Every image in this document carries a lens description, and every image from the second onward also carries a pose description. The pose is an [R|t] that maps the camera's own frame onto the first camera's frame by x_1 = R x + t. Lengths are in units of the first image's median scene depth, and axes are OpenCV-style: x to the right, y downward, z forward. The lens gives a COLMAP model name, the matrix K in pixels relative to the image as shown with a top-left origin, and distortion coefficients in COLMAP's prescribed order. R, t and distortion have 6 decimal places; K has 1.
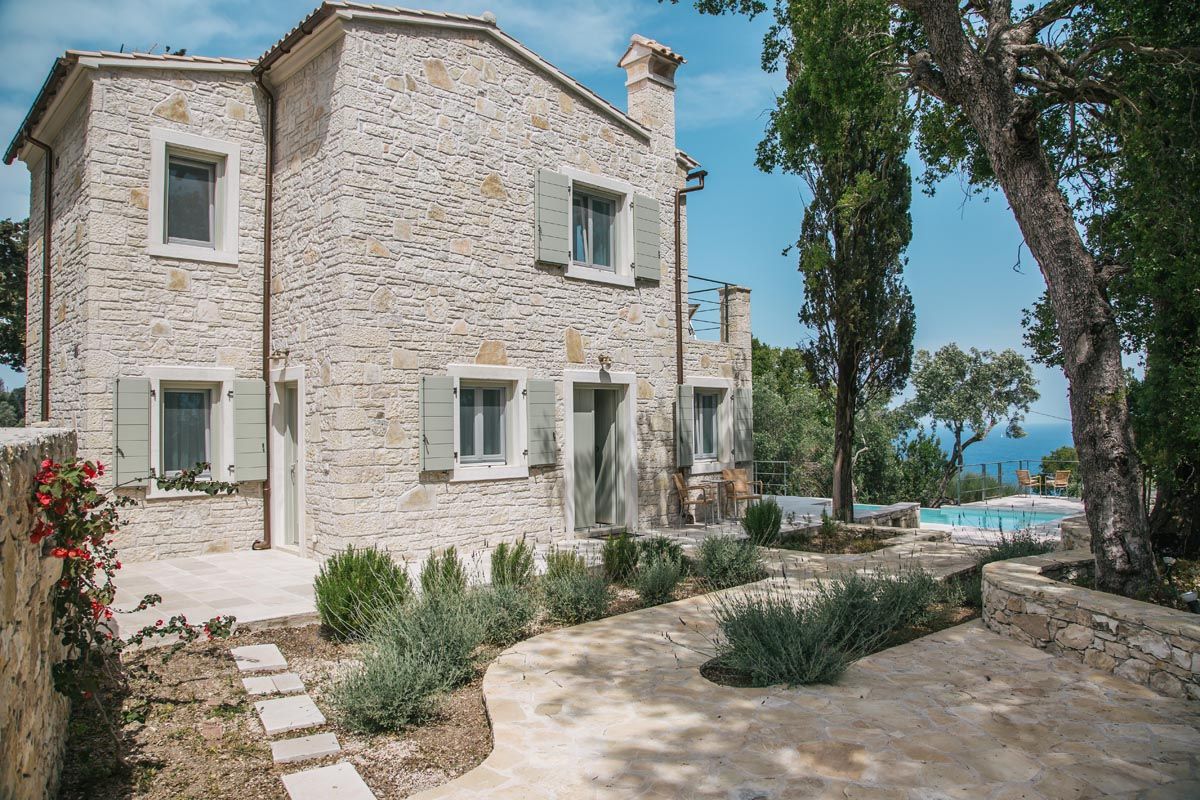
lens RADIAL K [[821.5, 0, 606.5], [0, 821.5, 401.7], [0, 0, 1]] dist [-0.098157, 0.035015]
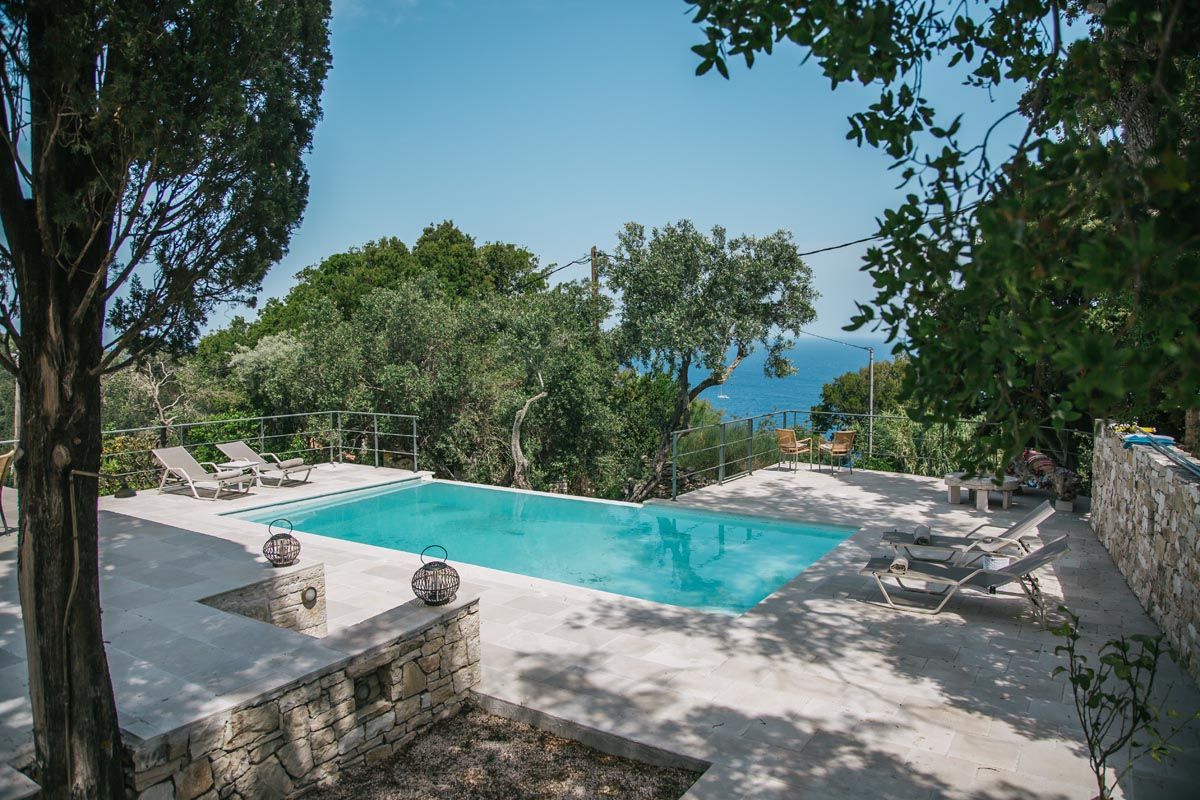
lens RADIAL K [[821.5, 0, 606.5], [0, 821.5, 401.7], [0, 0, 1]] dist [-0.098157, 0.035015]
pose [[0.973465, -0.014566, 0.228370, 0.223942], [-0.010050, 0.994288, 0.106259, -0.003131], [-0.228614, -0.105735, 0.967758, 0.390506]]
